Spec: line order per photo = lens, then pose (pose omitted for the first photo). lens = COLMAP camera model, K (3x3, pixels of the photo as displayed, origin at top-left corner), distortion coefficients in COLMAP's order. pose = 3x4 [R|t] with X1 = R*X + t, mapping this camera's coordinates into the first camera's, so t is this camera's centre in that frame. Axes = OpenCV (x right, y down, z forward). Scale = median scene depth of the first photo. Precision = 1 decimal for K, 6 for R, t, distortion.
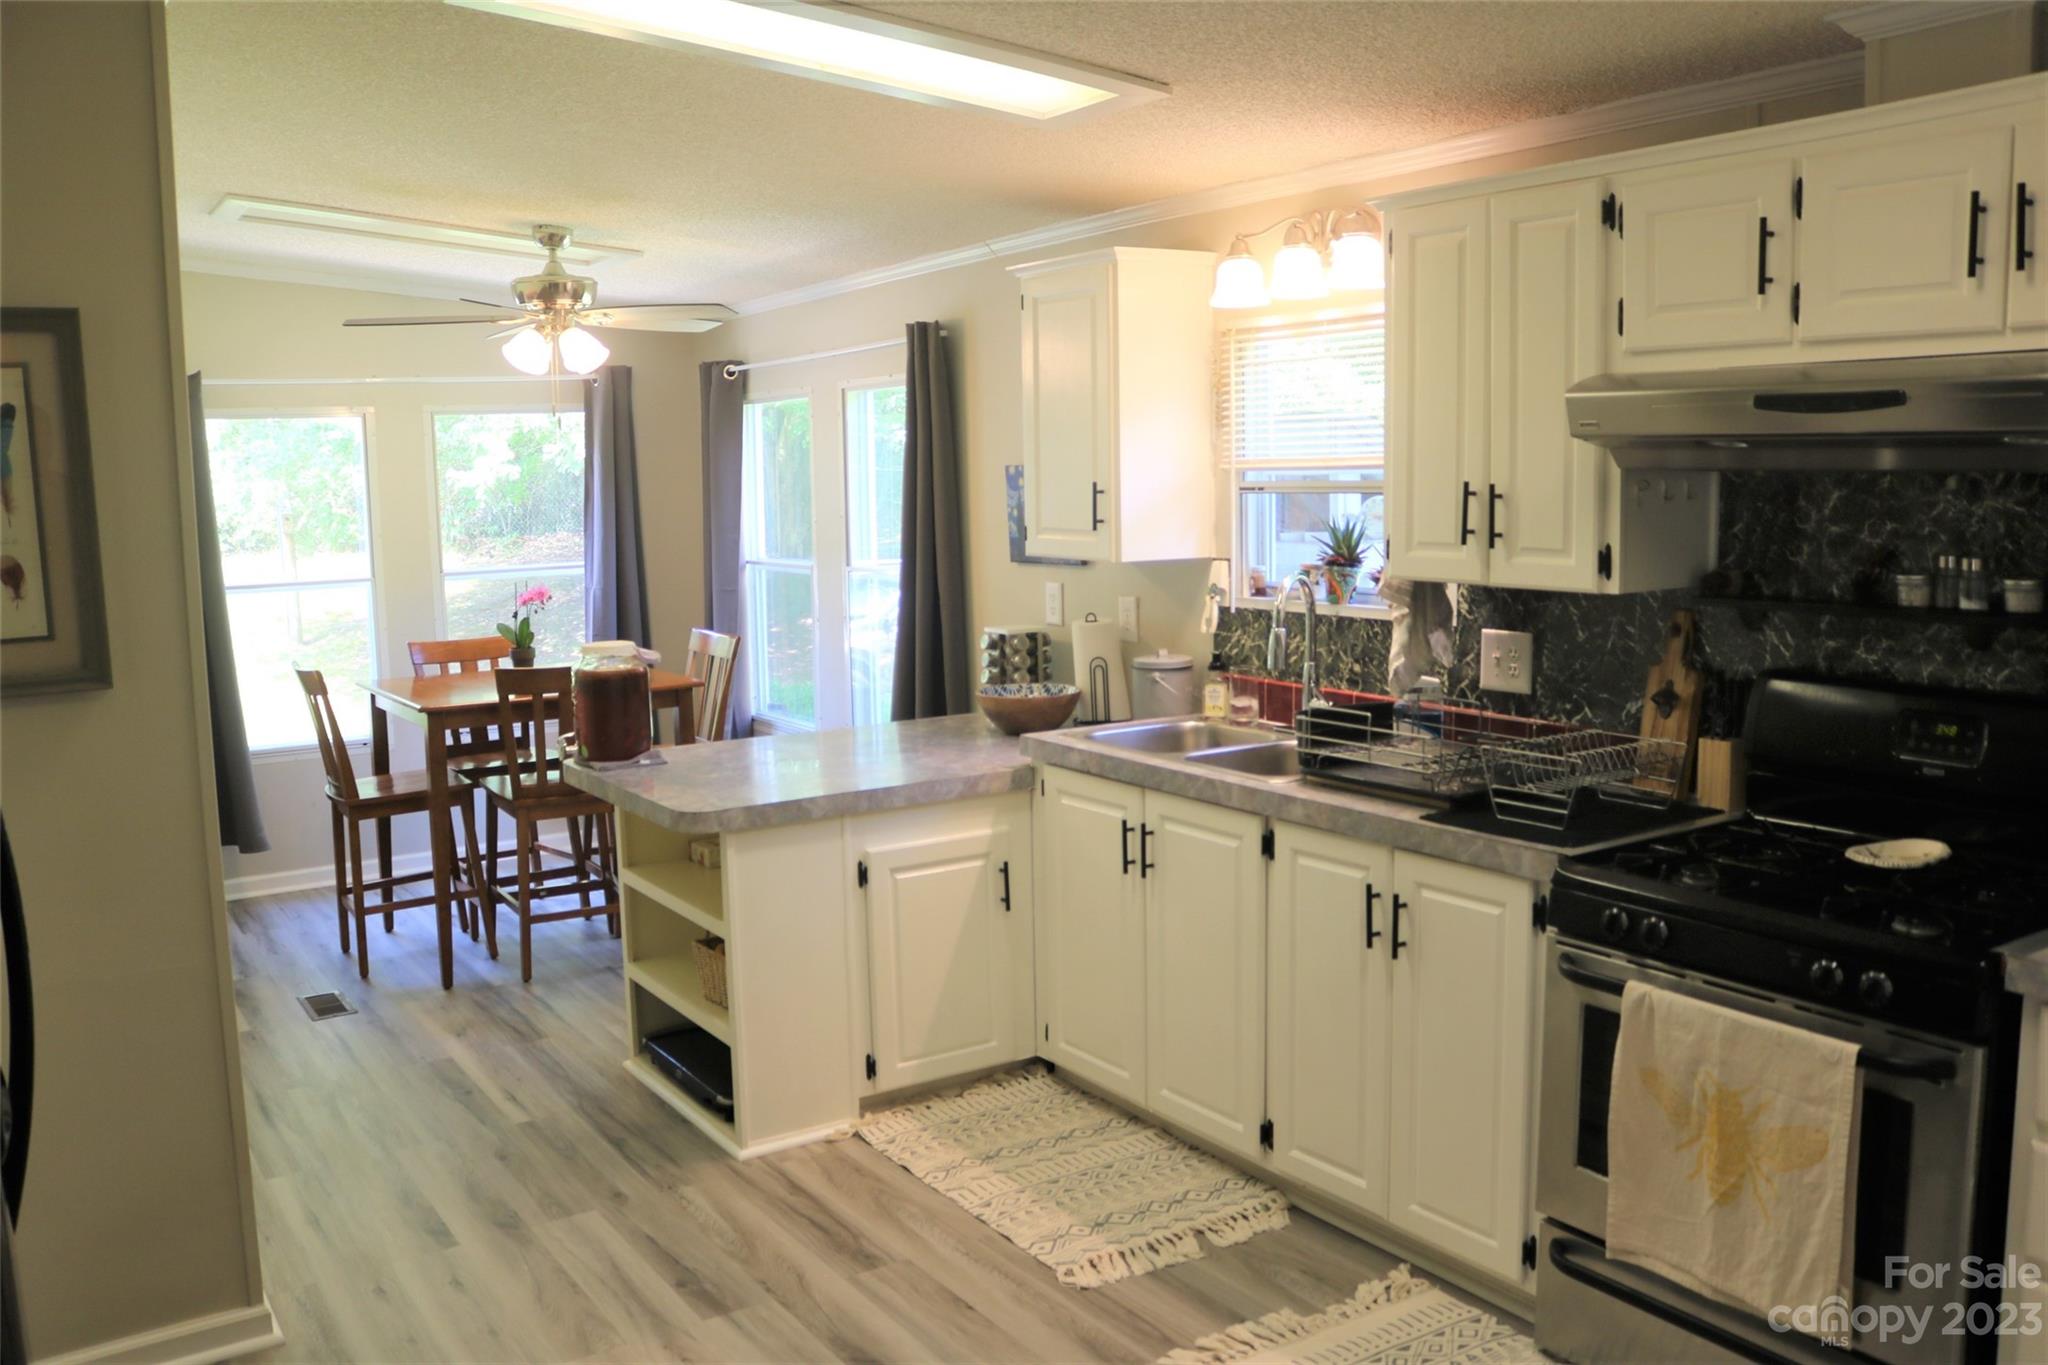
lens RADIAL K [[1704.2, 0, 1024.0], [0, 1704.2, 682.5], [0, 0, 1]] dist [-0.178272, 0.156155]
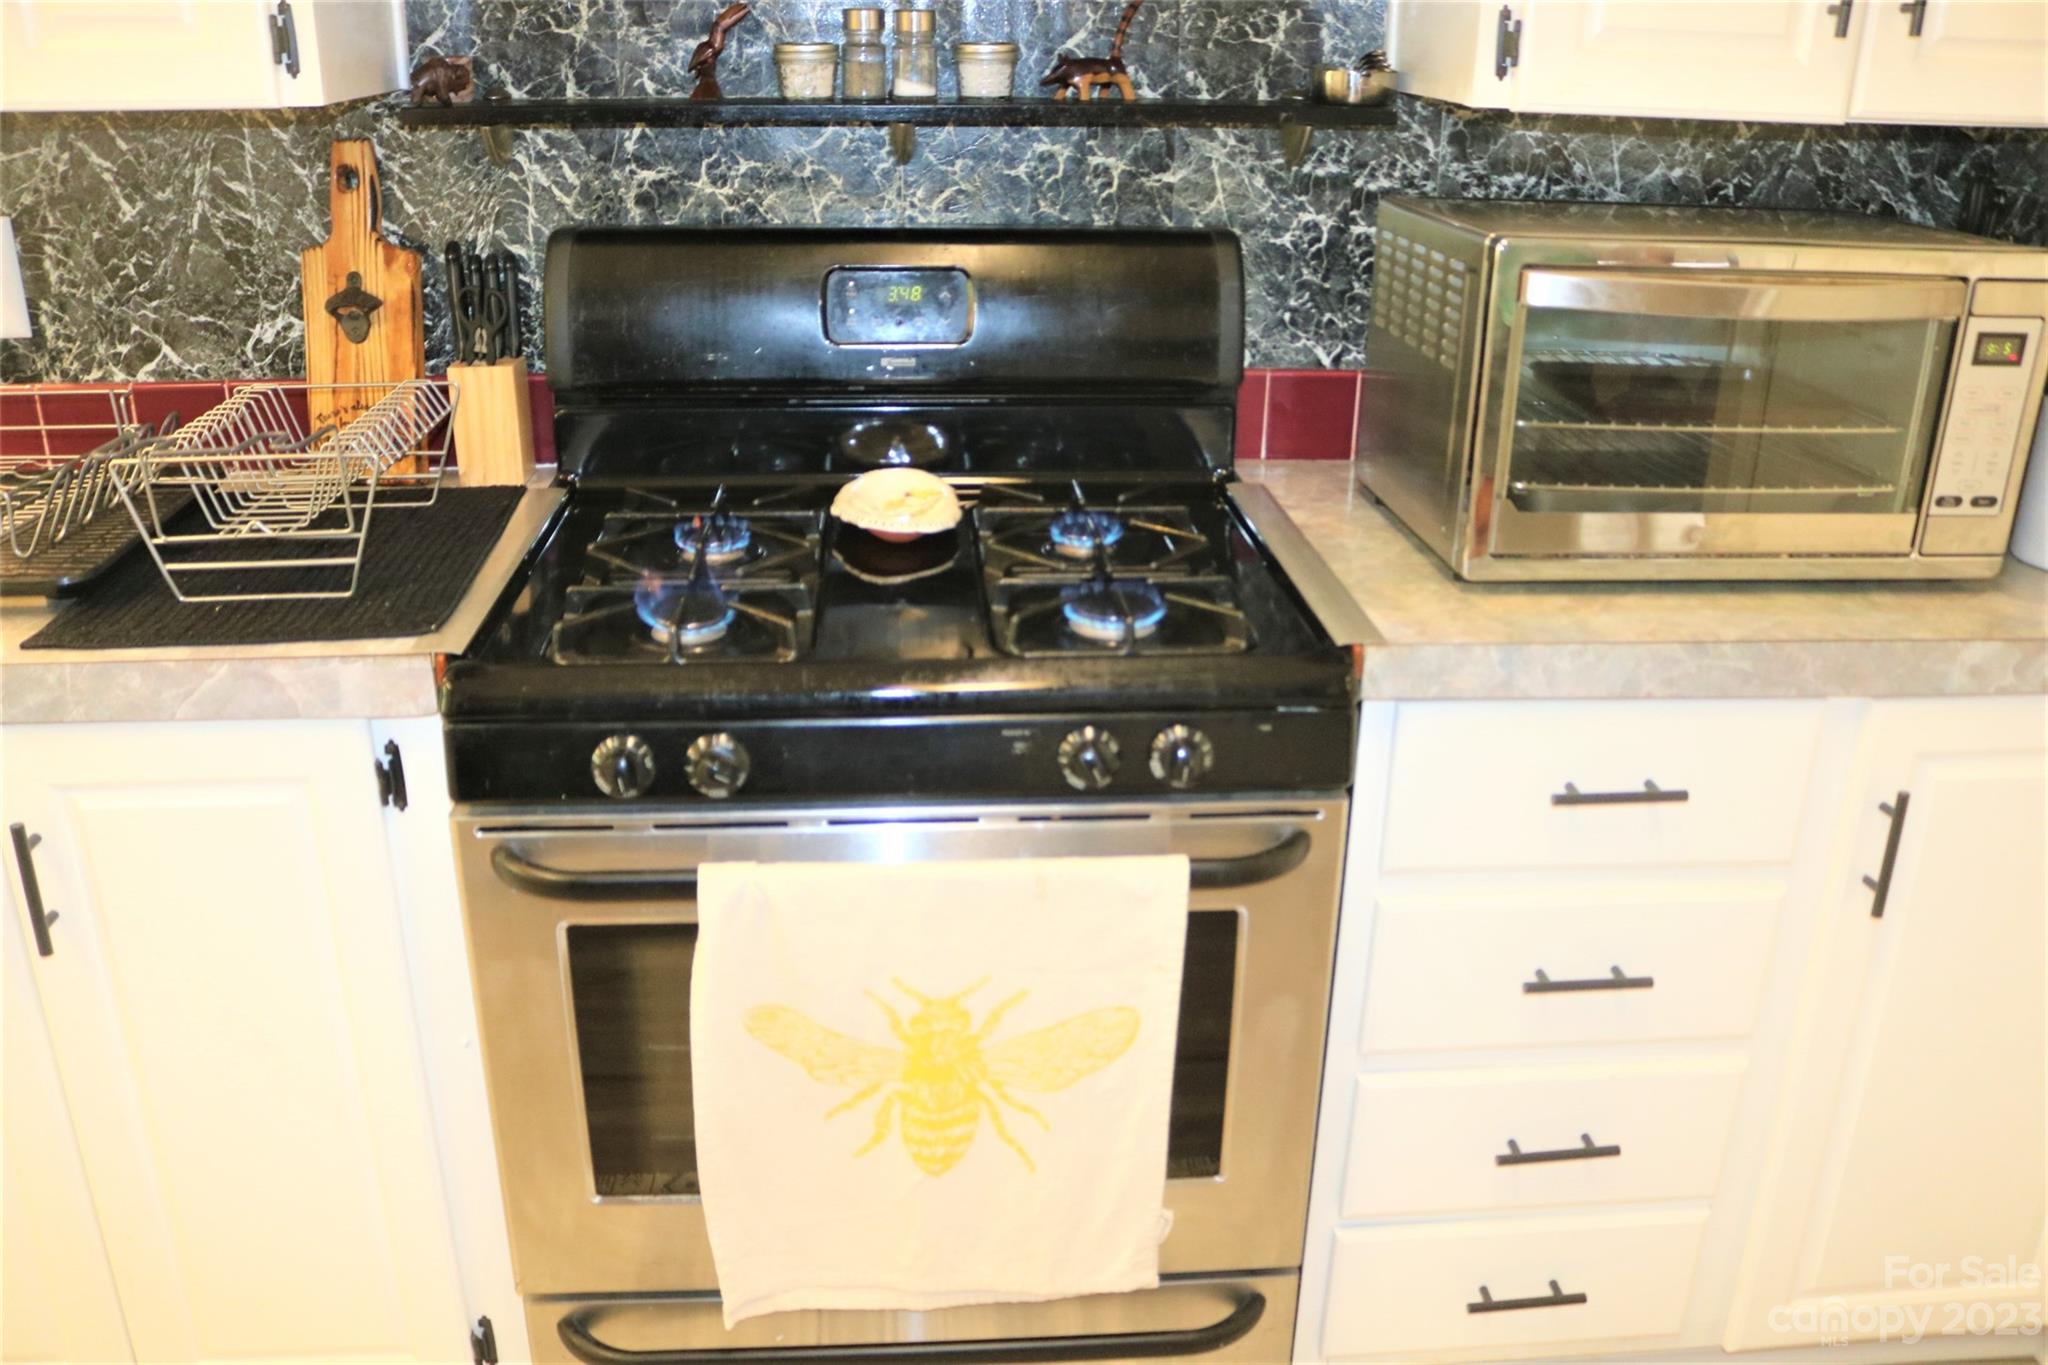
lens RADIAL K [[1704.2, 0, 1024.0], [0, 1704.2, 682.5], [0, 0, 1]] dist [-0.178272, 0.156155]
pose [[0.477101, -0.301767, 0.825416, 0.002575], [0.087844, 0.950873, 0.296858, -0.015607], [-0.874447, -0.069123, 0.480170, 0.564204]]
